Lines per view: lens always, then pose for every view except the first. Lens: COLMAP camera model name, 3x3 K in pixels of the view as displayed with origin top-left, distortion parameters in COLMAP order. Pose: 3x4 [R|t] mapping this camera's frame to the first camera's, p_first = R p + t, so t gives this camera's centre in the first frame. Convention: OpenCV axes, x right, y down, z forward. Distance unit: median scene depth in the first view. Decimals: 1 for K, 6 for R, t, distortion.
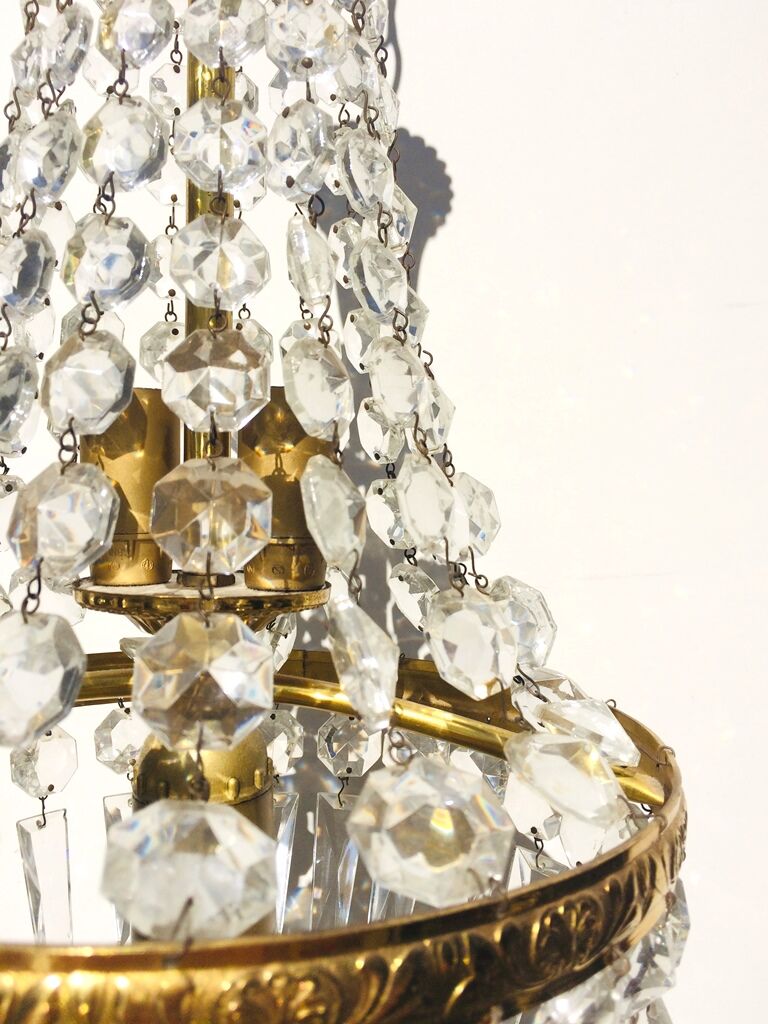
lens RADIAL K [[871.6, 0, 423.5], [0, 871.6, 514.2], [0, 0, 1]] dist [0.000483, -0.001256]
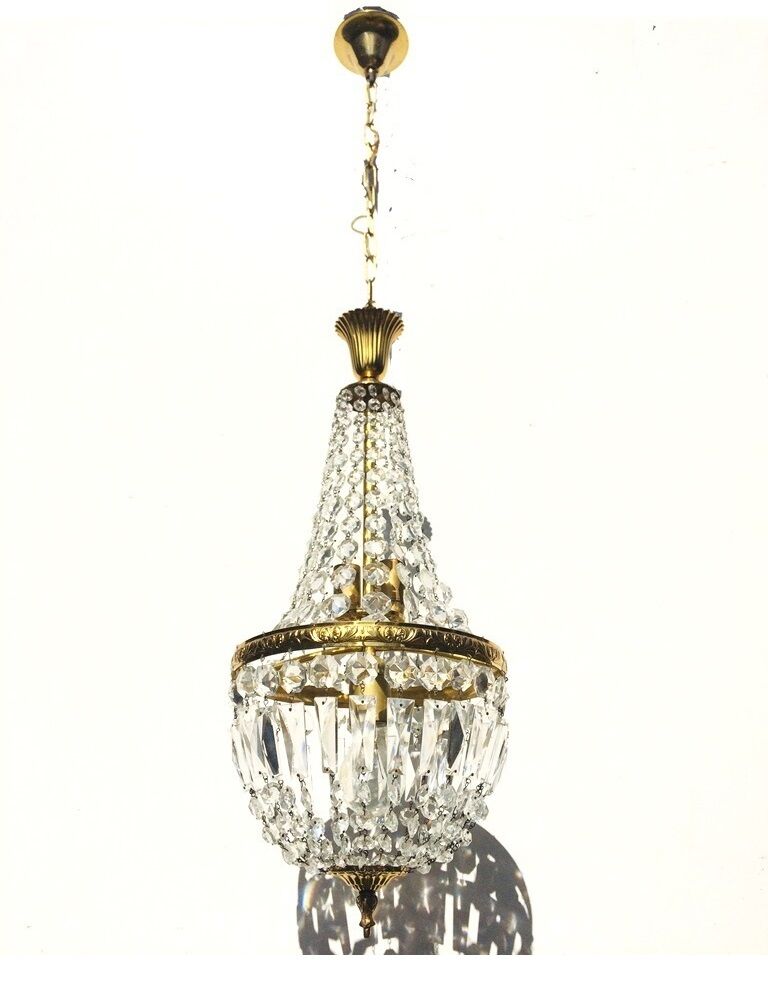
lens RADIAL K [[862.8, 0, 416.5], [0, 862.8, 448.5], [0, 0, 1]] dist [0.001074, -0.002987]
pose [[0.993761, -0.083732, -0.073674, 0.362704], [0.040284, 0.885460, -0.462966, 1.579217], [0.104000, 0.457110, 0.883309, -3.372468]]
